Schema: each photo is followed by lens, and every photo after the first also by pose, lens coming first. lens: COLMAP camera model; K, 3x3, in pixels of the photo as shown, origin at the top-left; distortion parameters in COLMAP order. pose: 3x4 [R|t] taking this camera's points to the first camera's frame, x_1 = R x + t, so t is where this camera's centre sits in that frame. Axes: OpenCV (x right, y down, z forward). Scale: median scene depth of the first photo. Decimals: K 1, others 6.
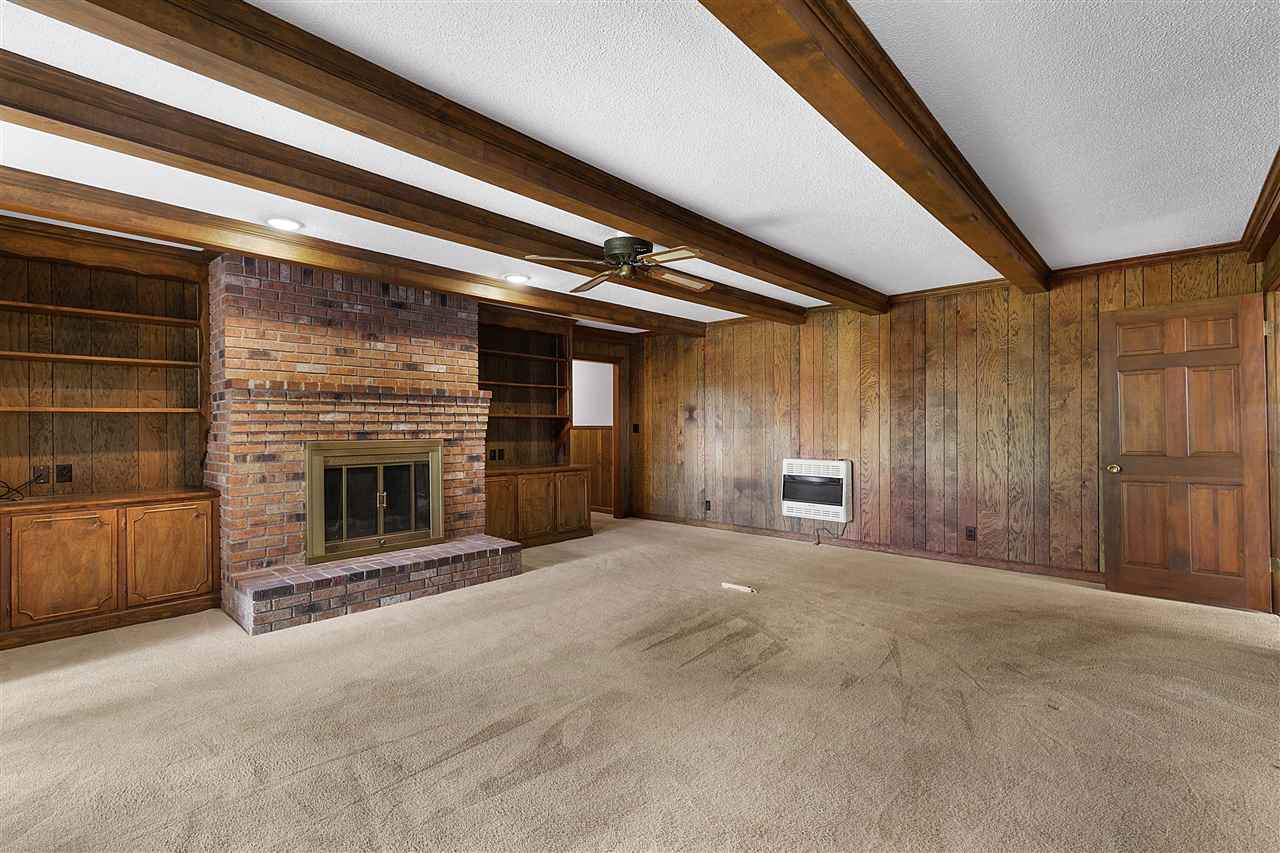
lens RADIAL K [[585.7, 0, 647.4], [0, 585.7, 426.4], [0, 0, 1]] dist [0.011017, -0.002548]
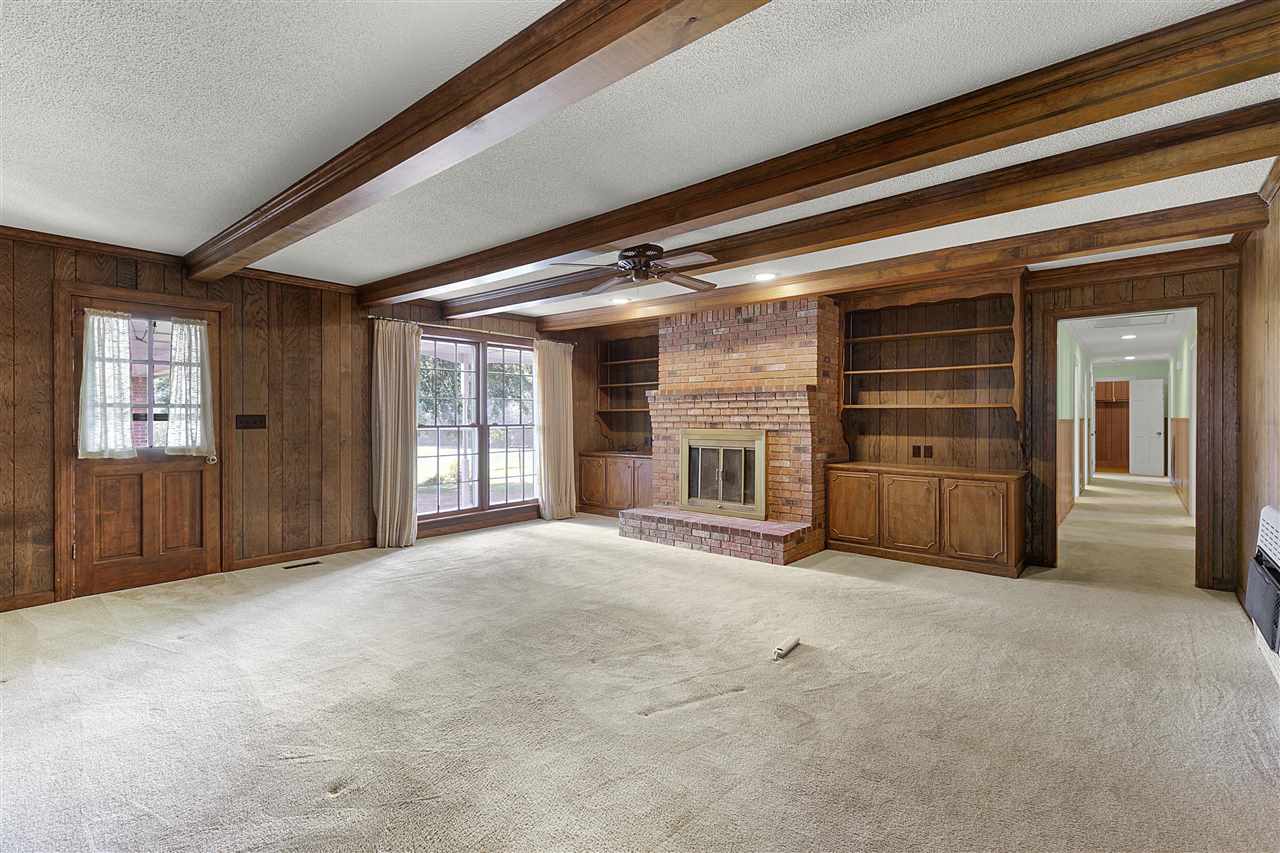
lens RADIAL K [[585.7, 0, 647.7], [0, 585.7, 420.6], [0, 0, 1]] dist [0.011017, -0.002548]
pose [[0.024298, 0.008305, -0.999670, 0.807405], [-0.000402, 0.999965, 0.008298, -0.005631], [0.999705, 0.000200, 0.024300, 0.764105]]
